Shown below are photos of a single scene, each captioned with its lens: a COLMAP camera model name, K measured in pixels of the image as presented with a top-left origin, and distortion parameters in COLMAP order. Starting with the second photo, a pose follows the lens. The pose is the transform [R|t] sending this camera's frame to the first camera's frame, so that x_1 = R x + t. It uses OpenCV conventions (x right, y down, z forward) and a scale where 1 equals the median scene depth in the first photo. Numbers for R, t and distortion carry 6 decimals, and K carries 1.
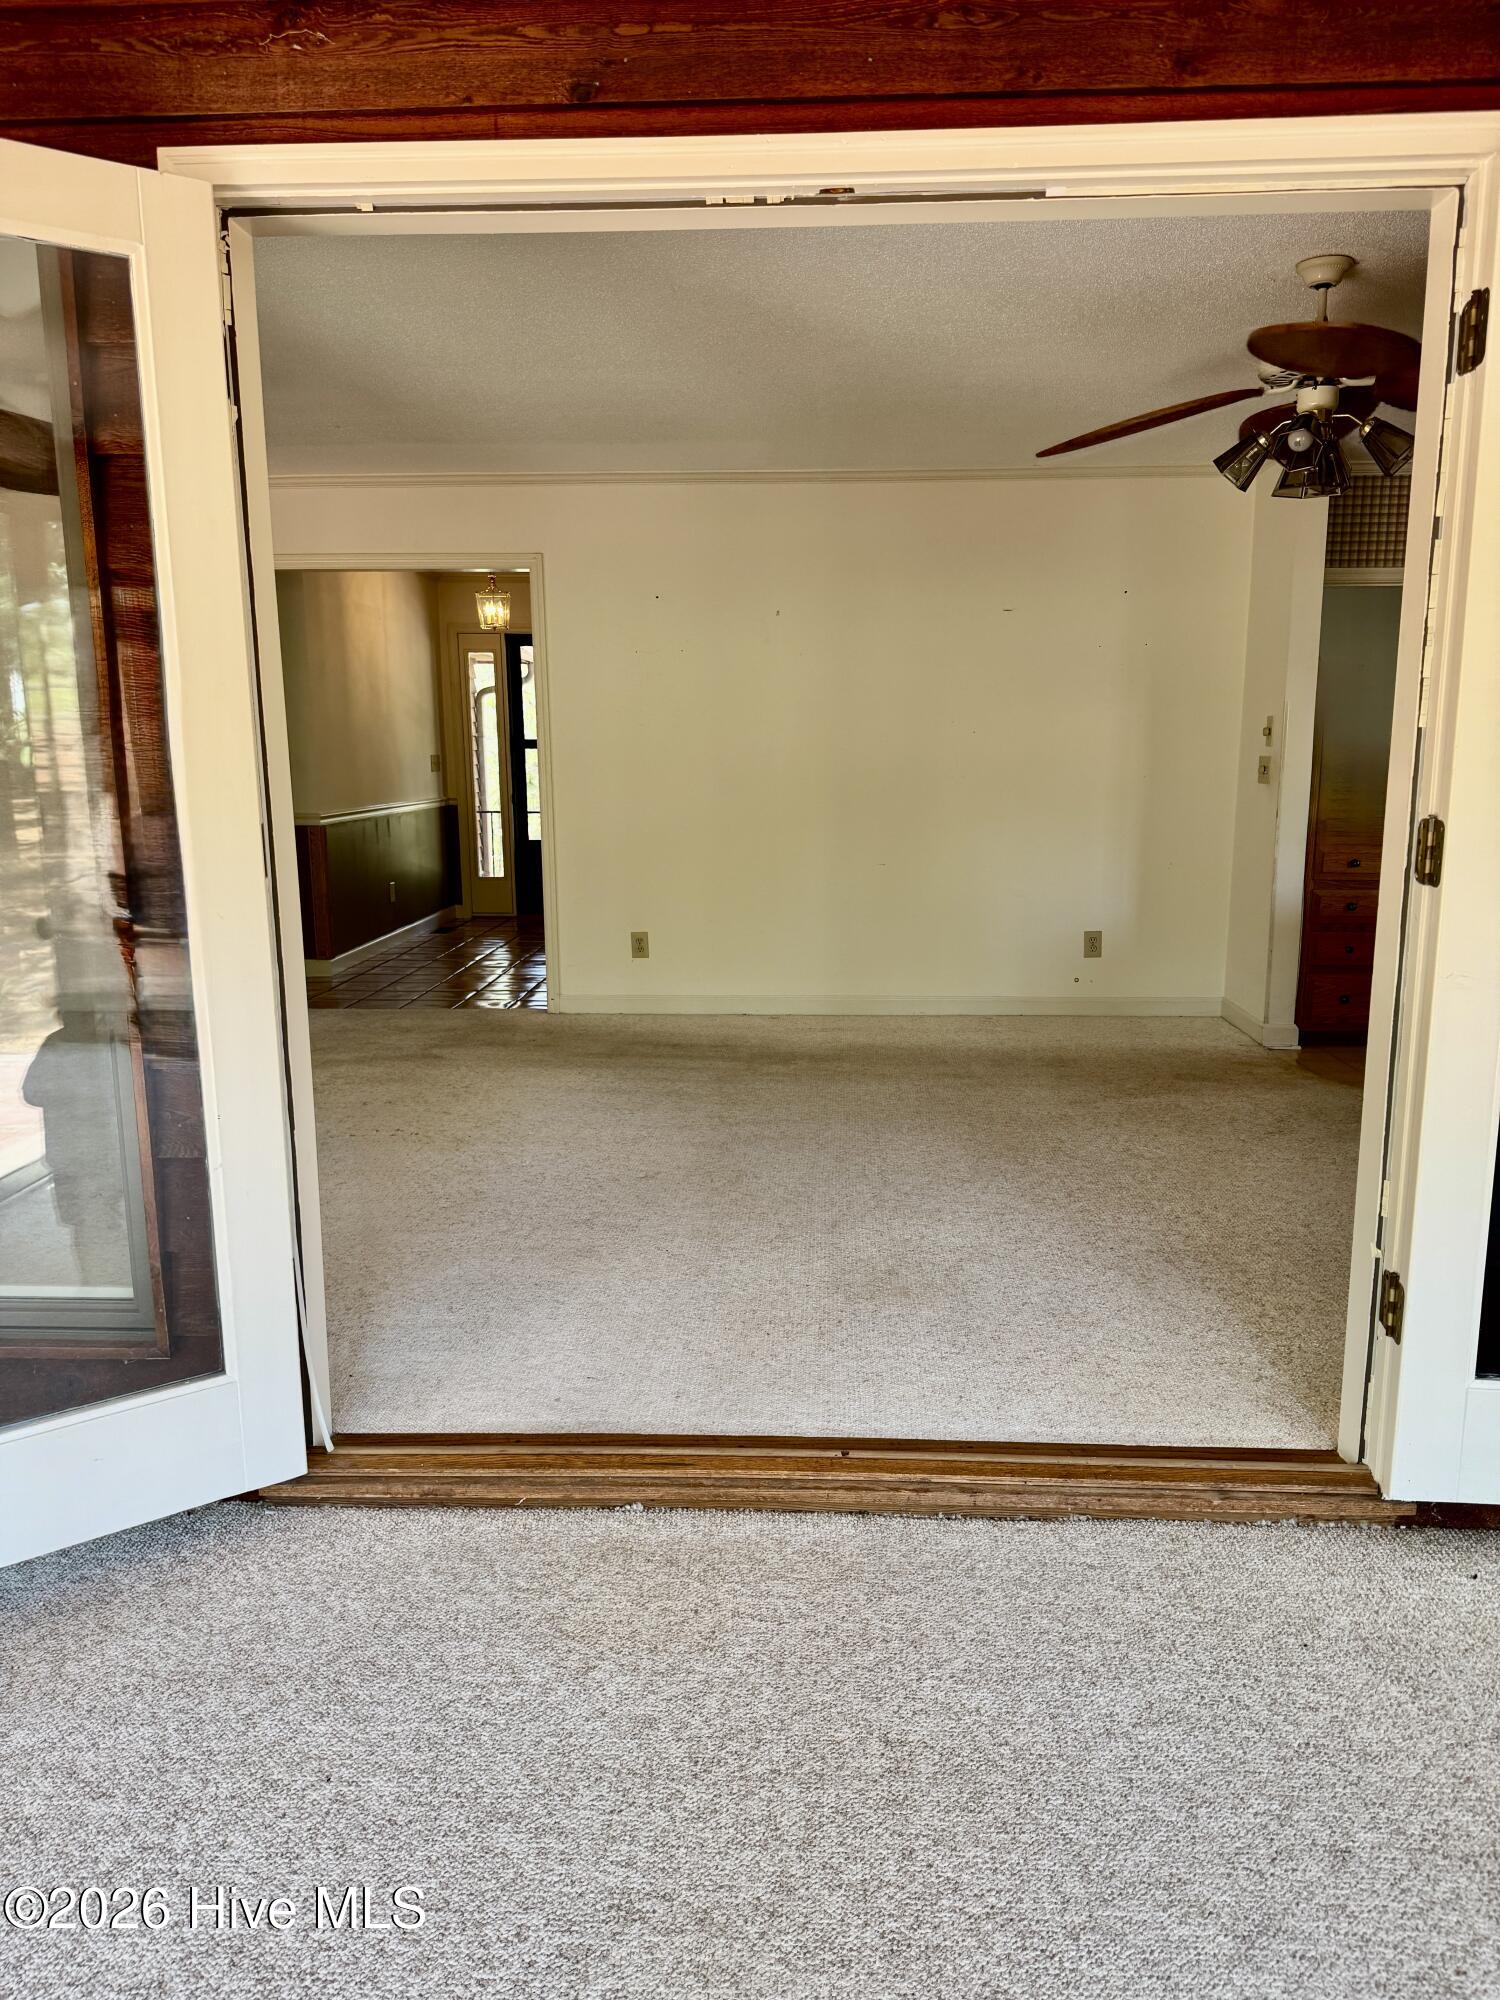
lens RADIAL K [[1395.5, 0, 762.2], [0, 1395.5, 995.9], [0, 0, 1]] dist [0.077259, -0.000146]
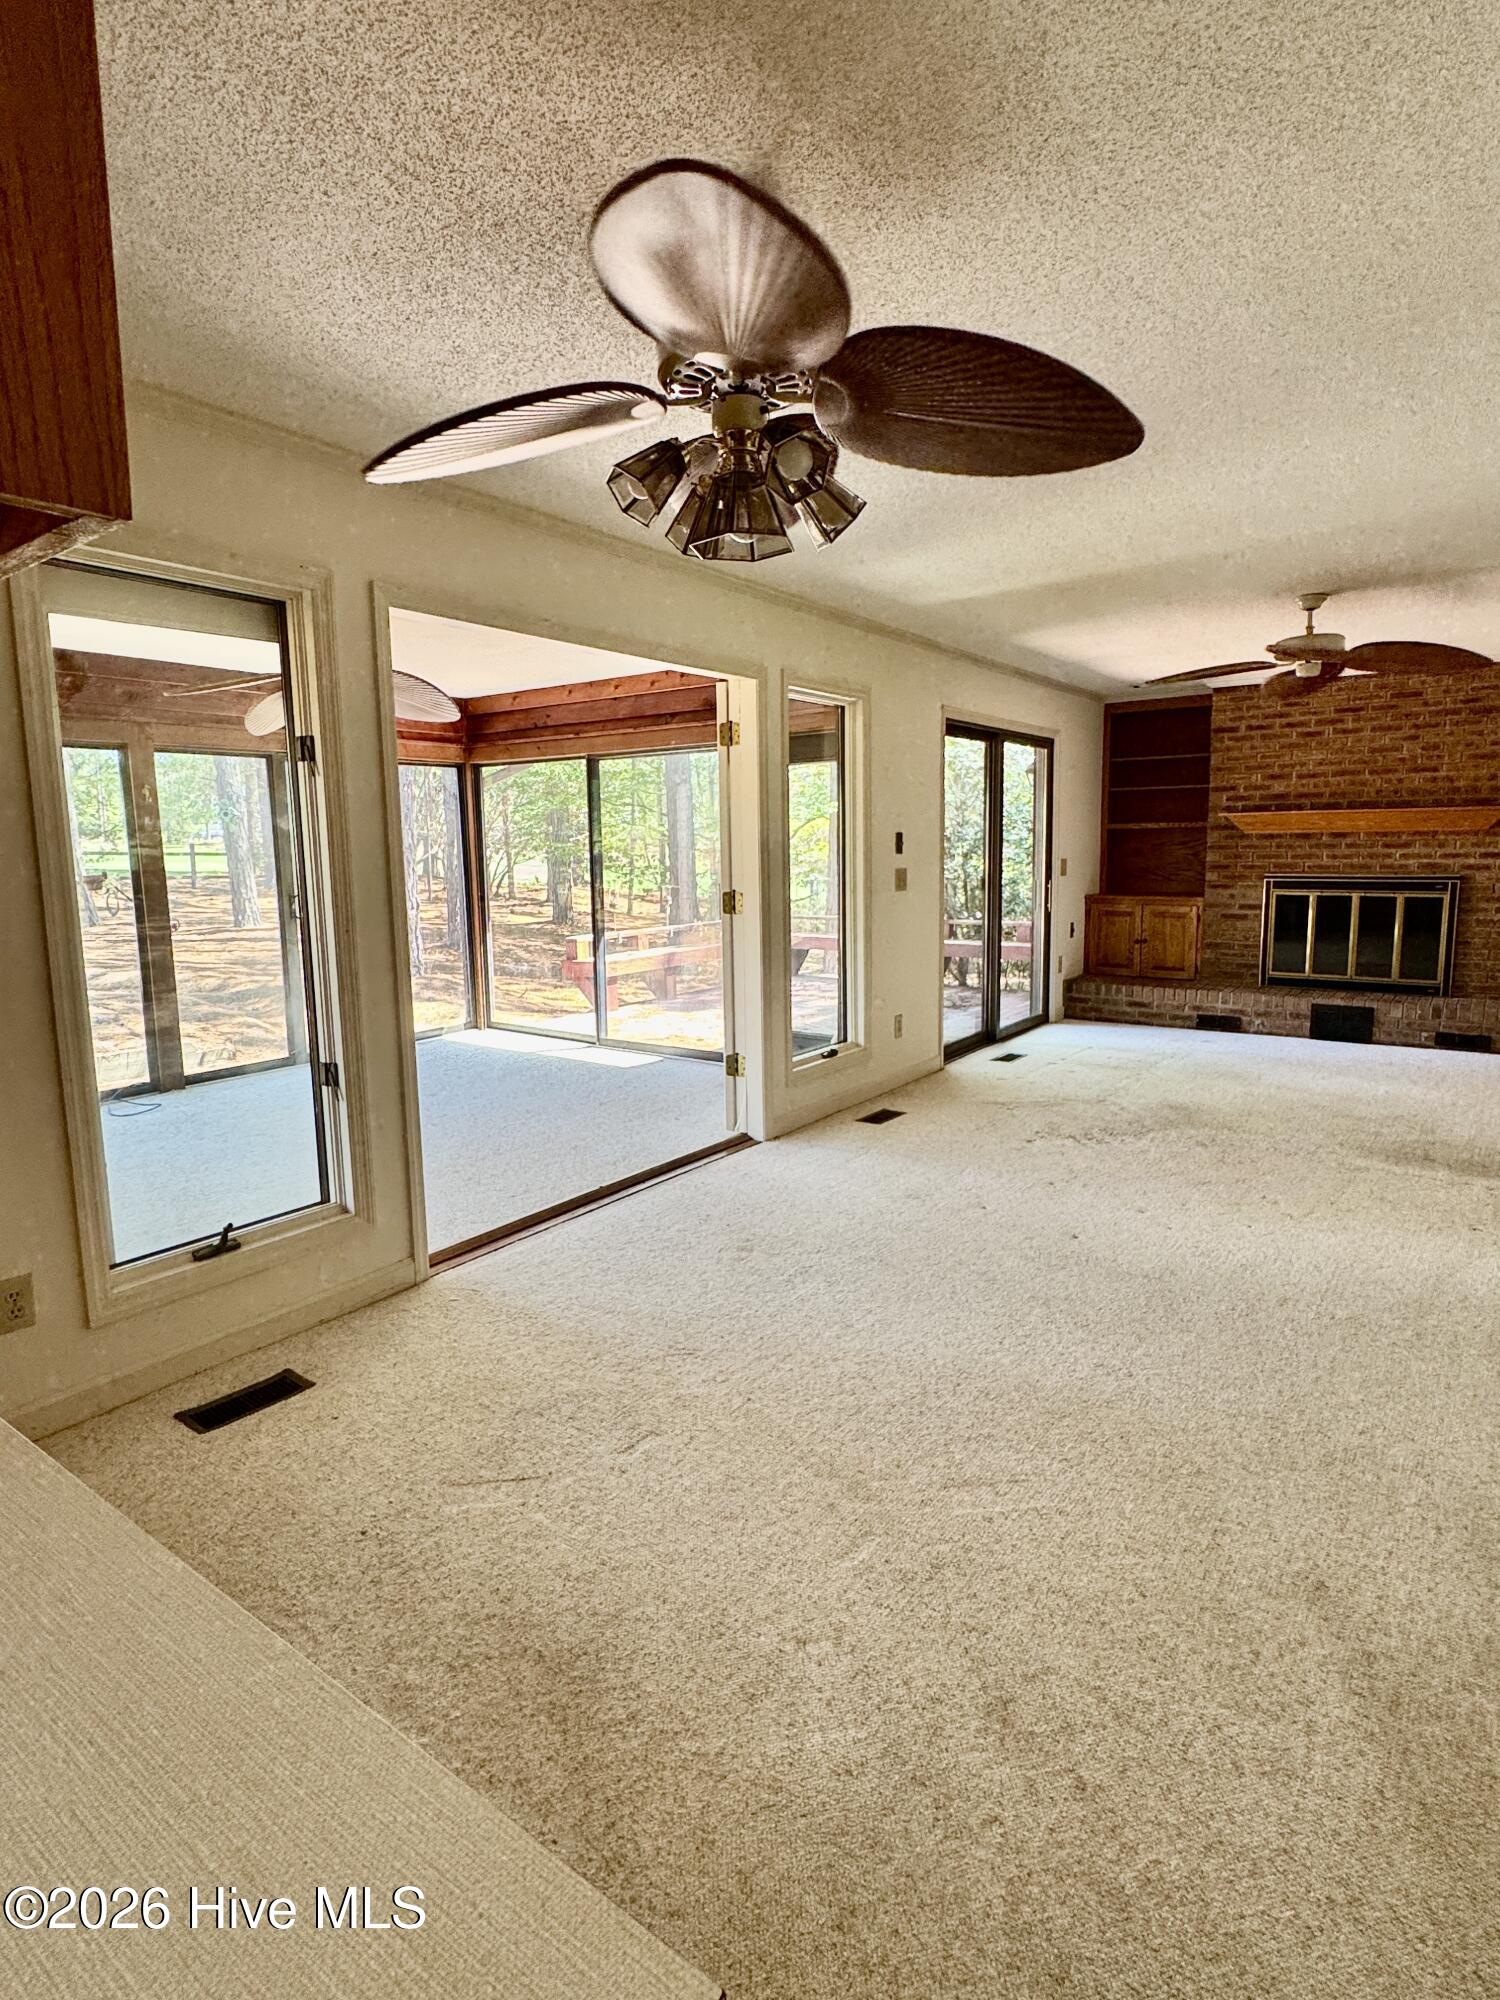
lens RADIAL K [[1053.6, 0, 748.7], [0, 1053.6, 988.7], [0, 0, 1]] dist [0.000963, 0.001054]
pose [[-0.548155, 0.129326, -0.826318, 0.856722], [-0.127468, 0.963514, 0.235356, -0.269959], [0.826606, 0.234340, -0.511670, 1.335056]]
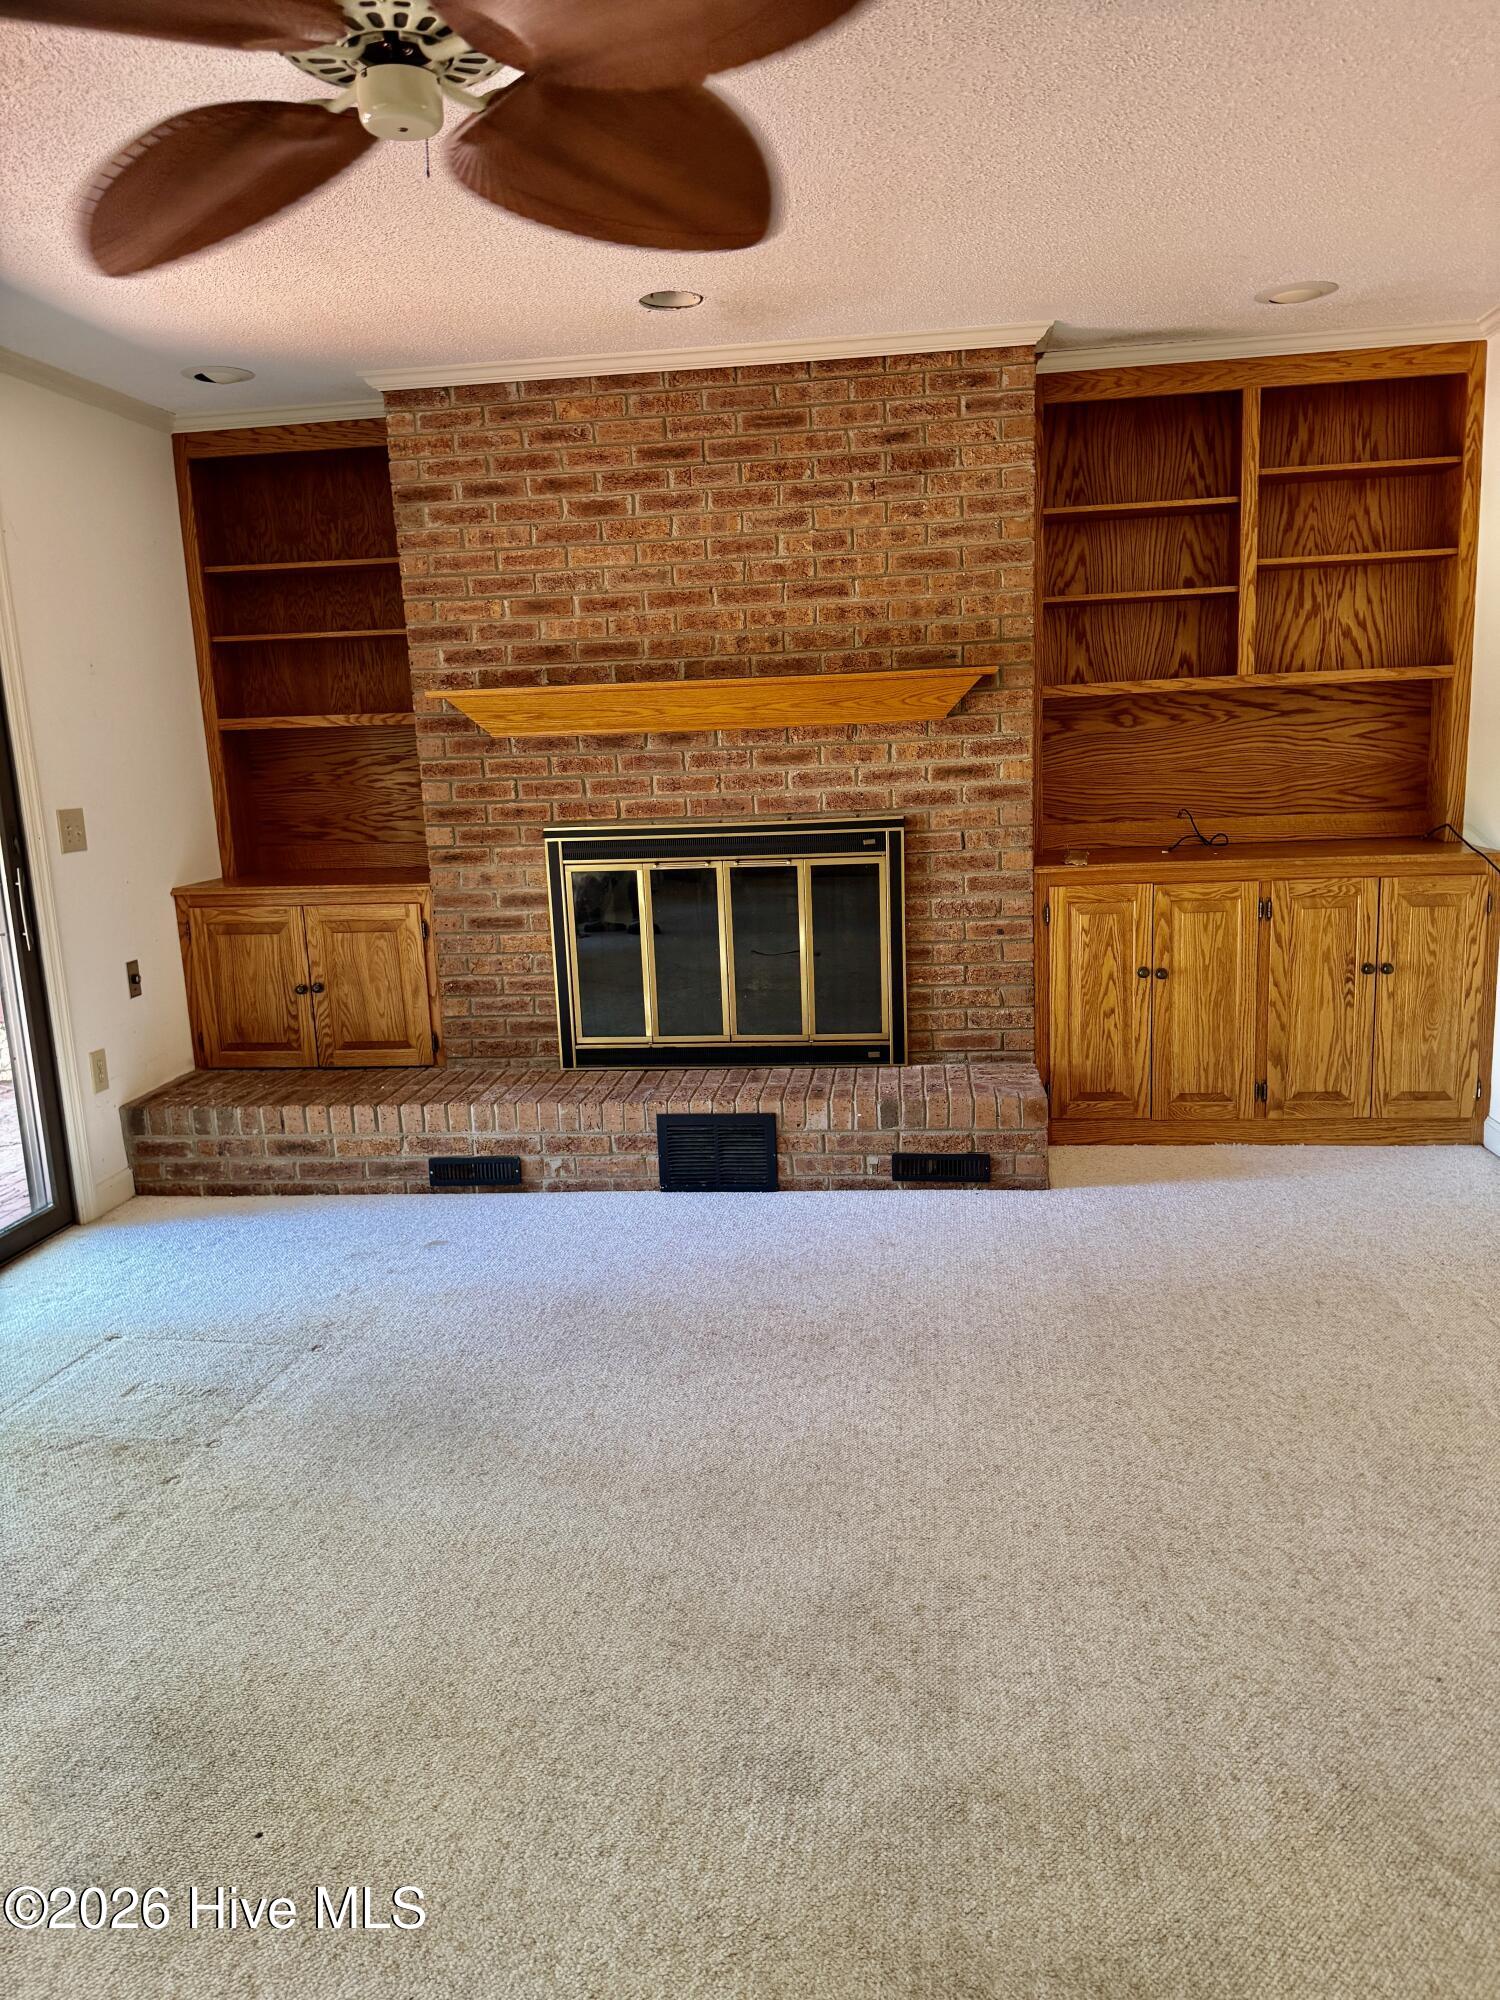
lens RADIAL K [[1386.5, 0, 750.0], [0, 1386.5, 1000.0], [0, 0, 1]] dist [0.145386, -0.241573]
pose [[-0.069819, 0.194965, -0.978322, -0.179034], [-0.133812, 0.970022, 0.202860, -0.256519], [0.988544, 0.145075, -0.041638, 1.316811]]
